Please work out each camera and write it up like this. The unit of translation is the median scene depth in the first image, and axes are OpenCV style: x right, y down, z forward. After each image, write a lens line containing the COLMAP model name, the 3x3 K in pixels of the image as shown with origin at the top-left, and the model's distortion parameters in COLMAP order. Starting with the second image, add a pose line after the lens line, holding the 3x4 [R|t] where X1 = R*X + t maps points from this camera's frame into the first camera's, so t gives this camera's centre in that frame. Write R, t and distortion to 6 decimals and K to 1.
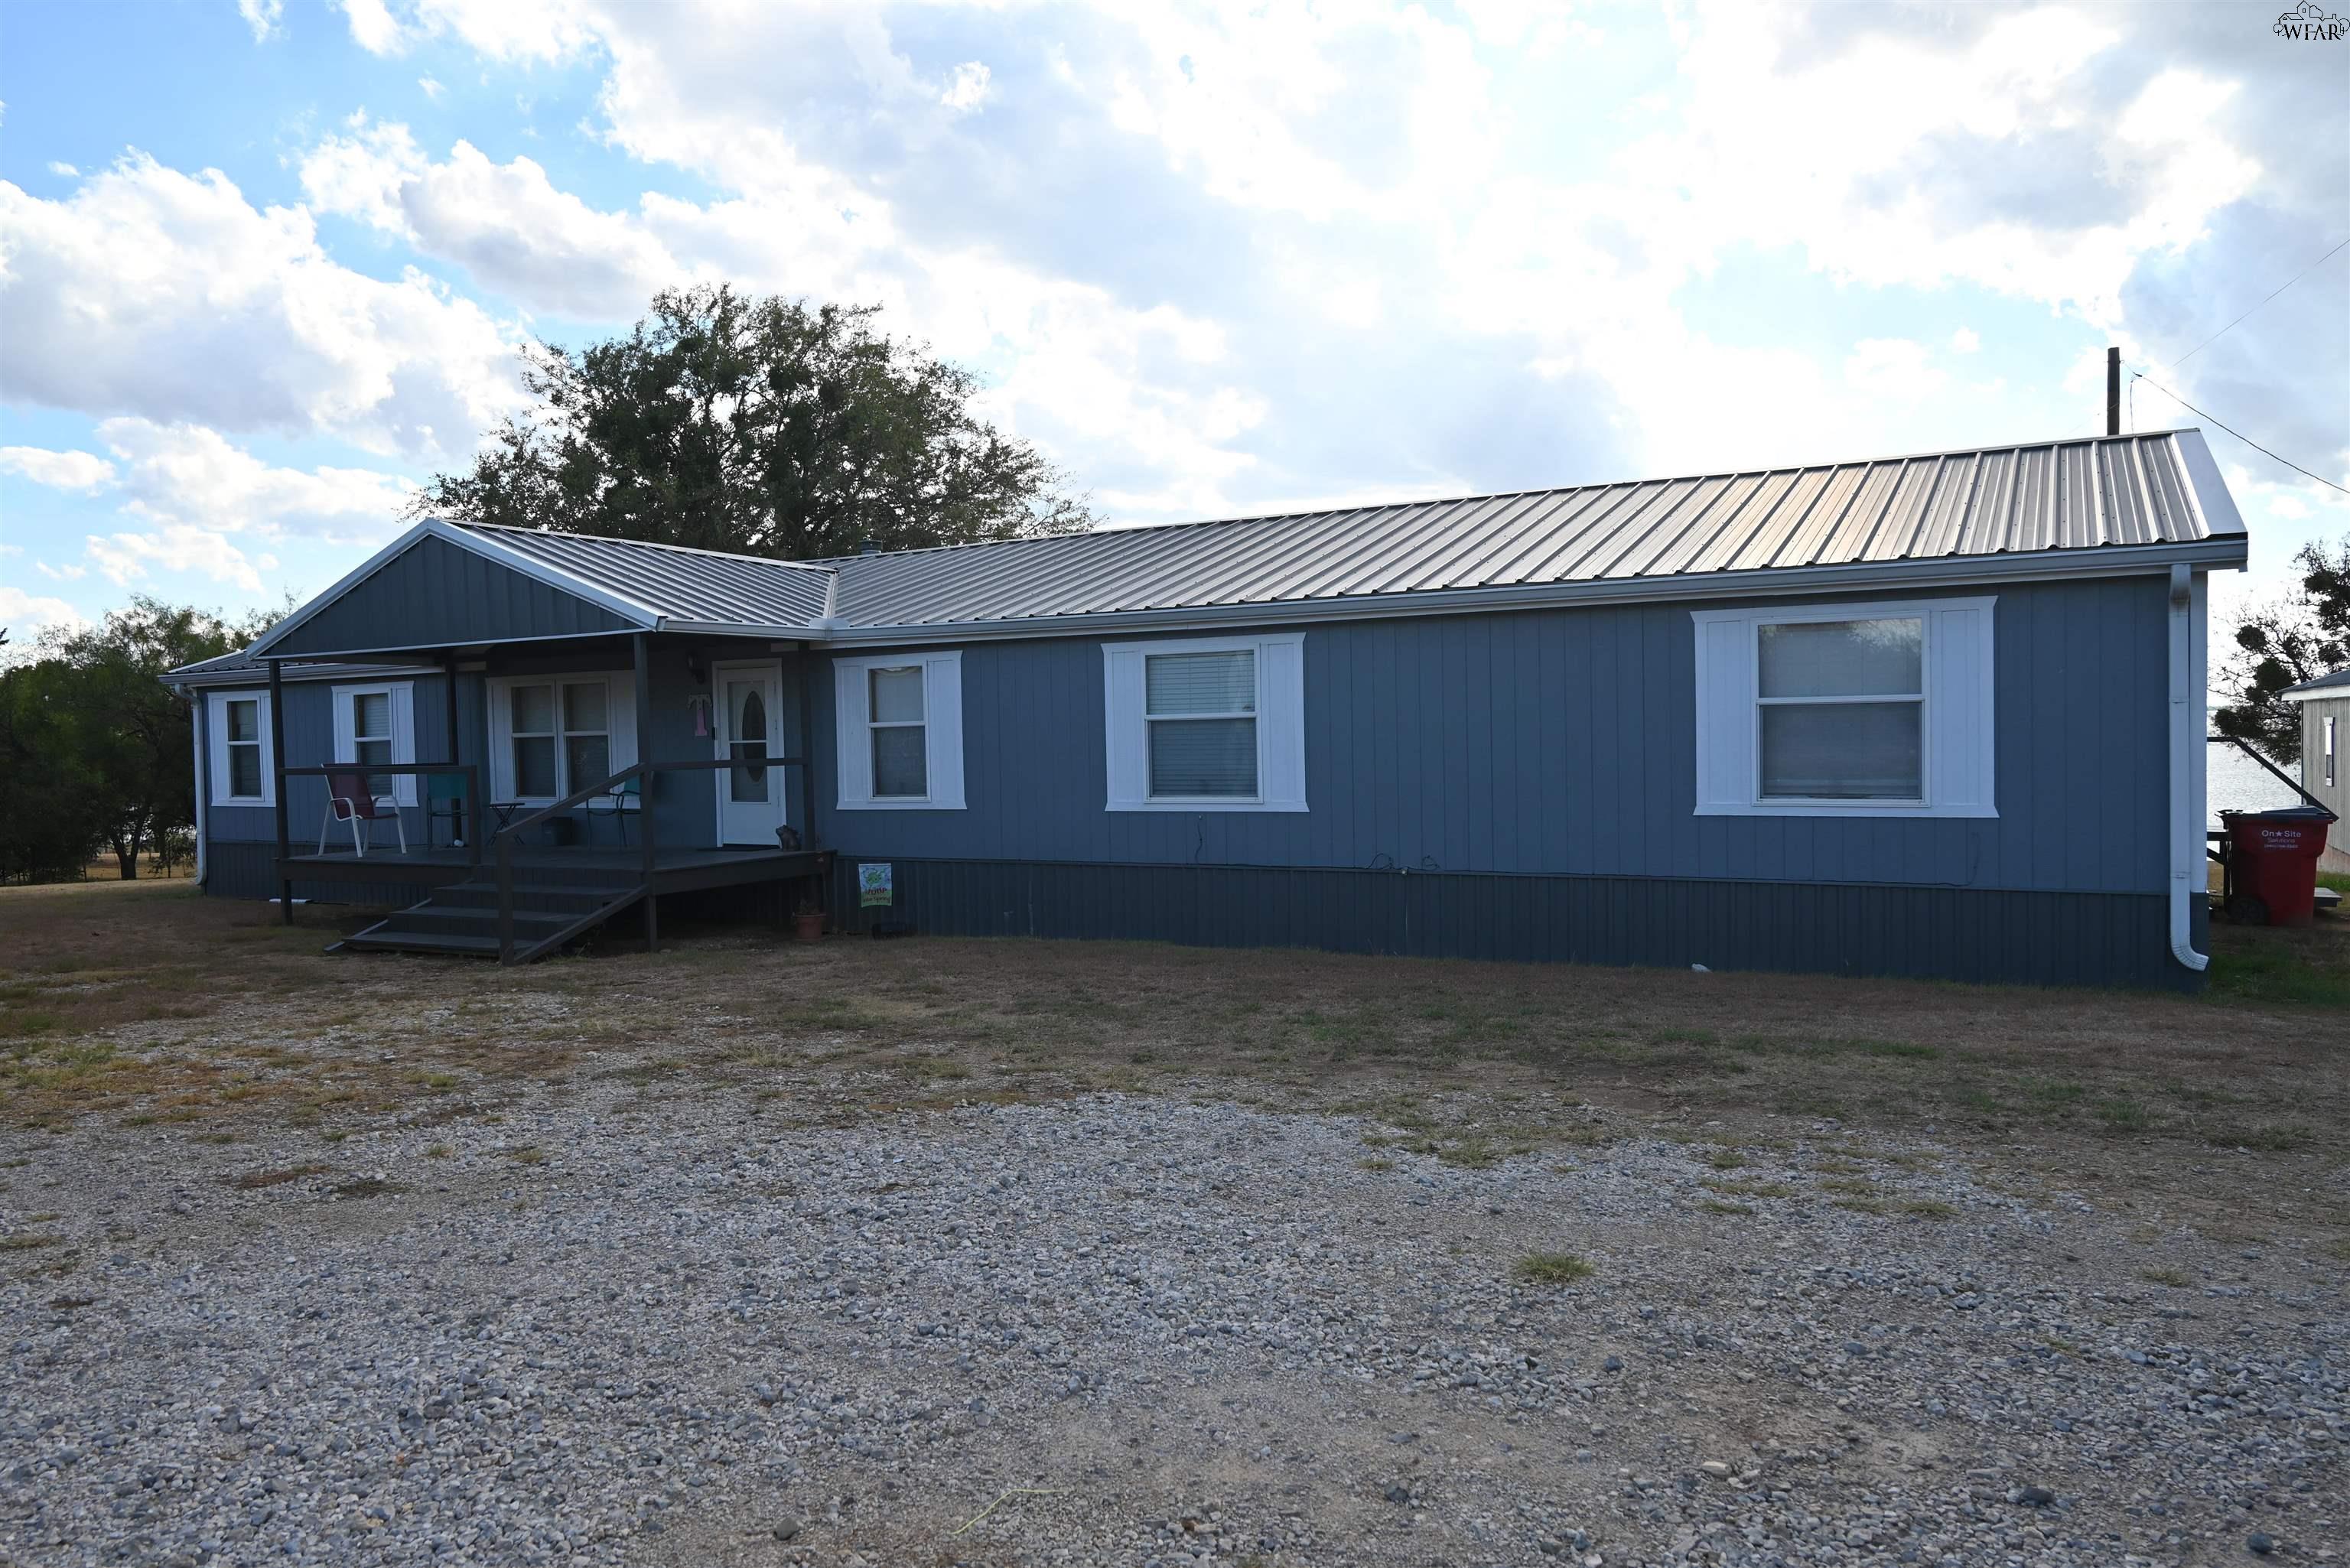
lens RADIAL K [[1621.0, 0, 1127.8], [0, 1621.0, 780.1], [0, 0, 1]] dist [-0.000097, 0.001346]
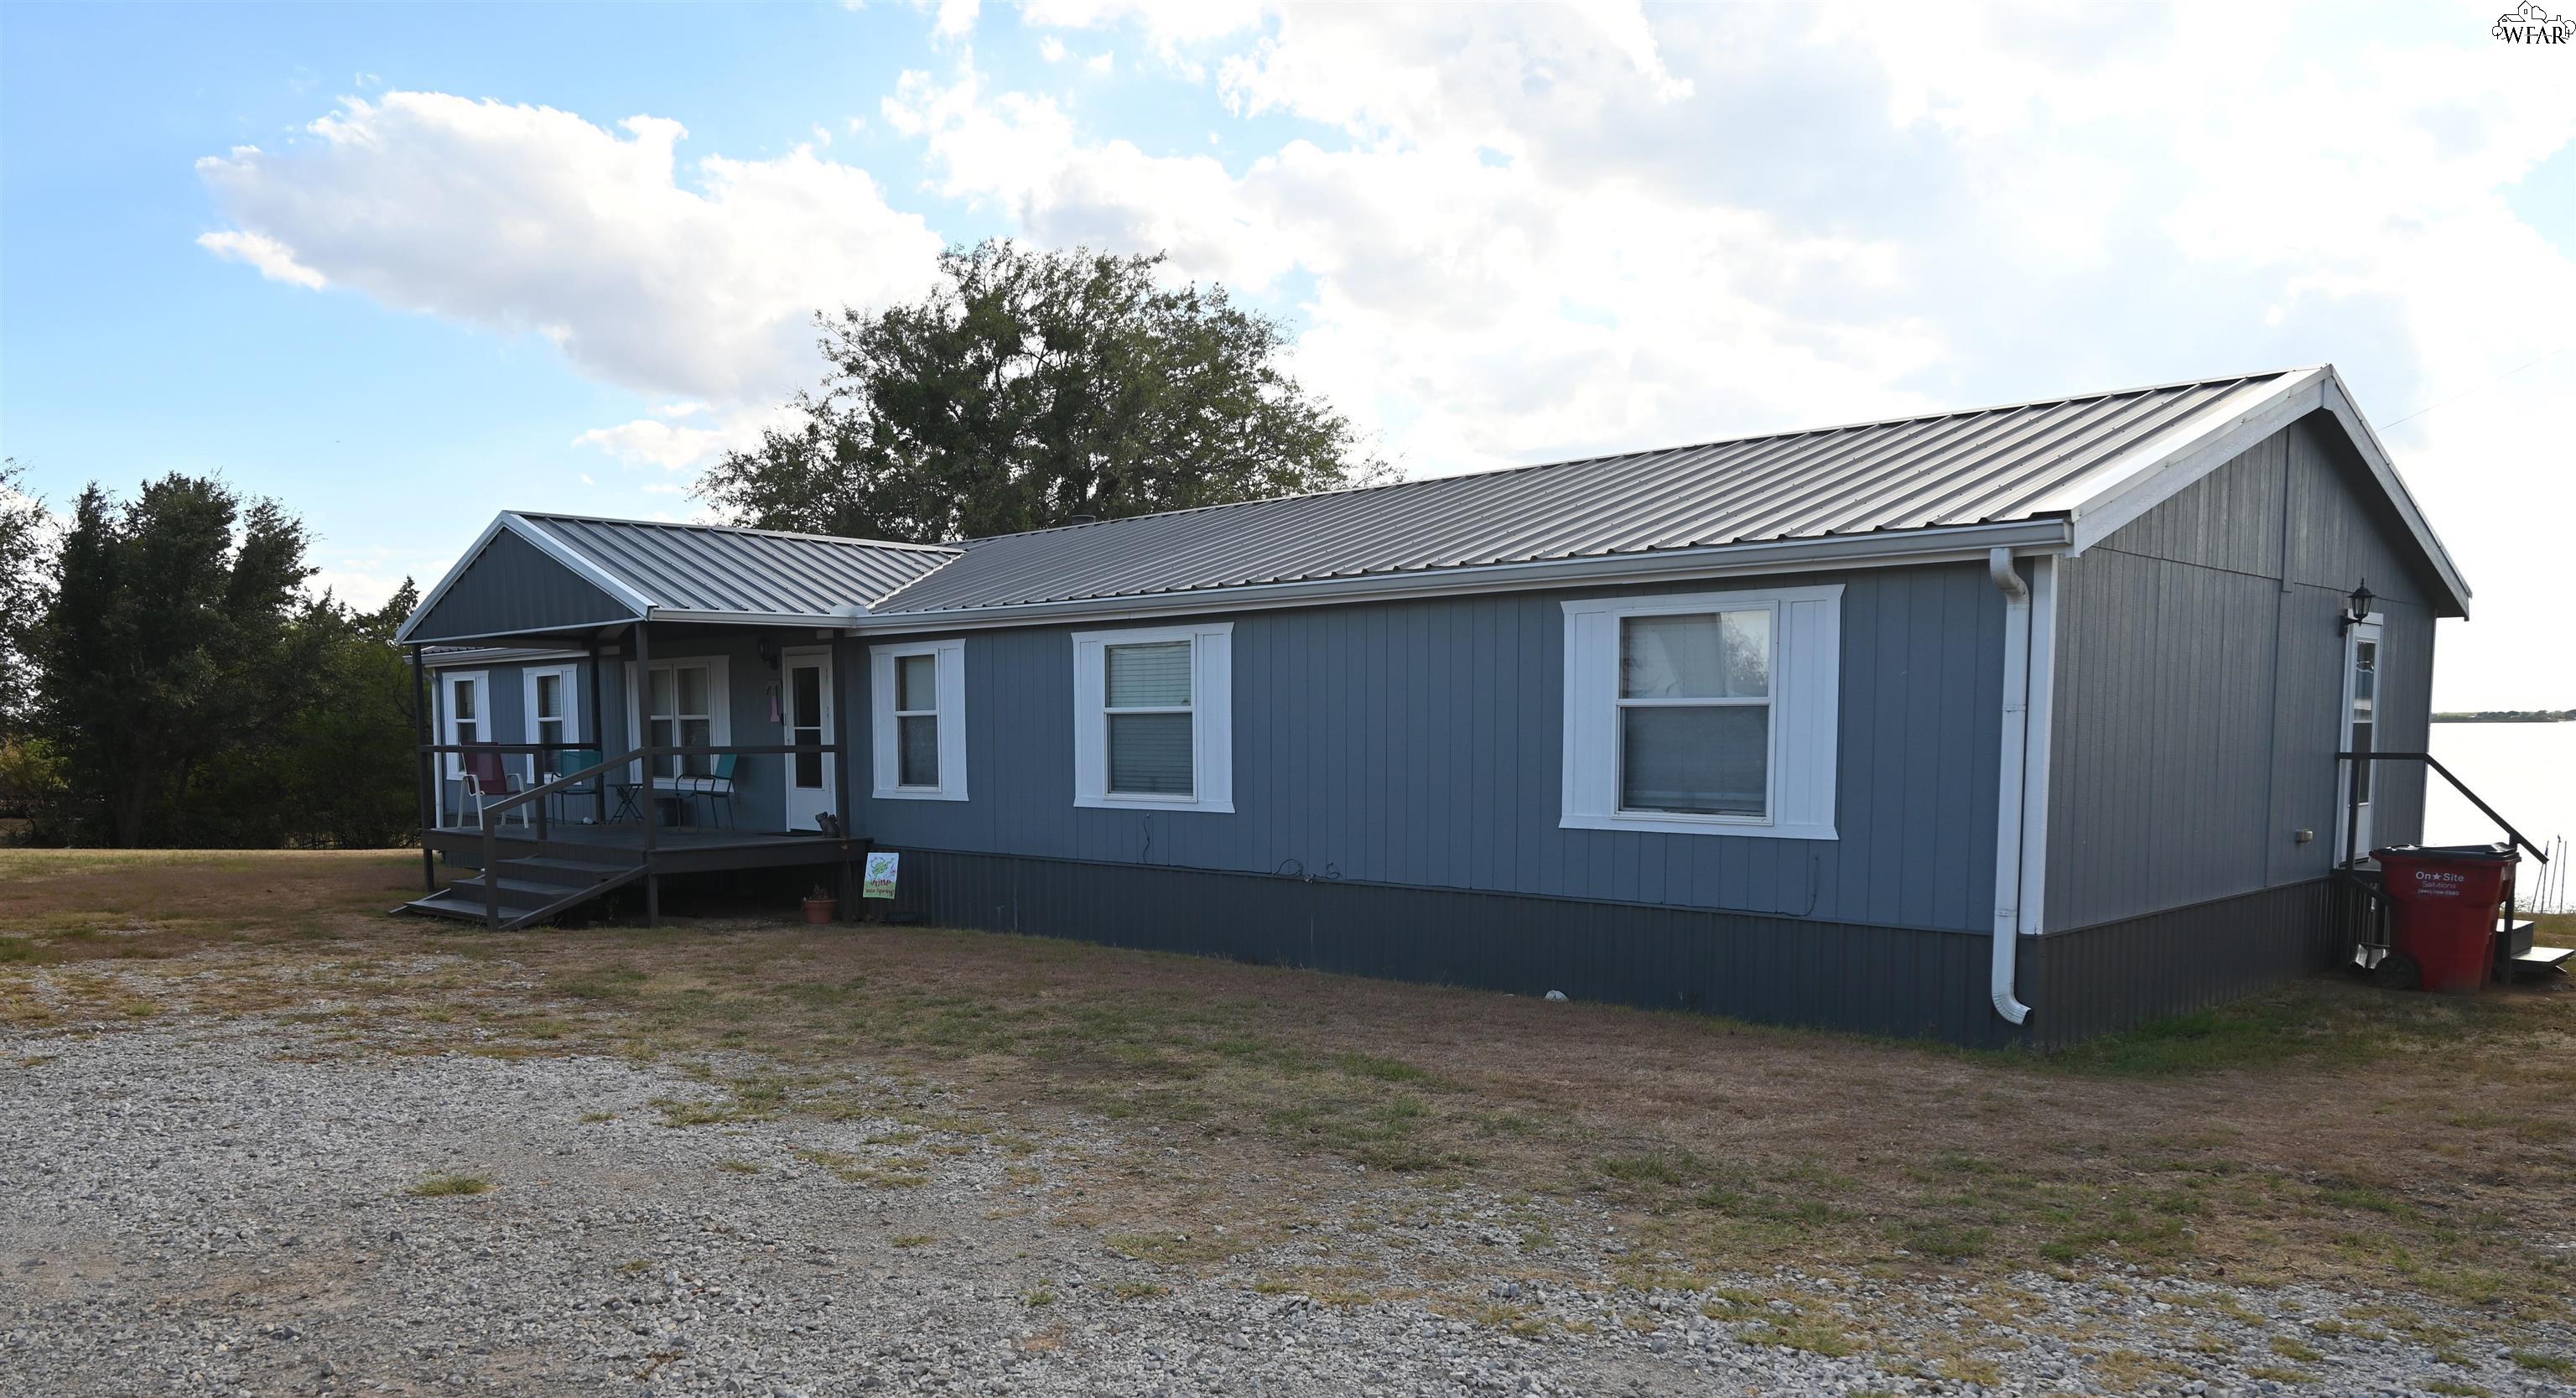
lens RADIAL K [[1895.9, 0, 1286.9], [0, 1895.9, 890.1], [0, 0, 1]] dist [0.002581, -0.000026]
pose [[0.958281, 0.040702, -0.282916, 0.426482], [-0.023151, 0.997610, 0.065104, -0.007673], [0.284889, -0.055838, 0.956933, -0.052005]]
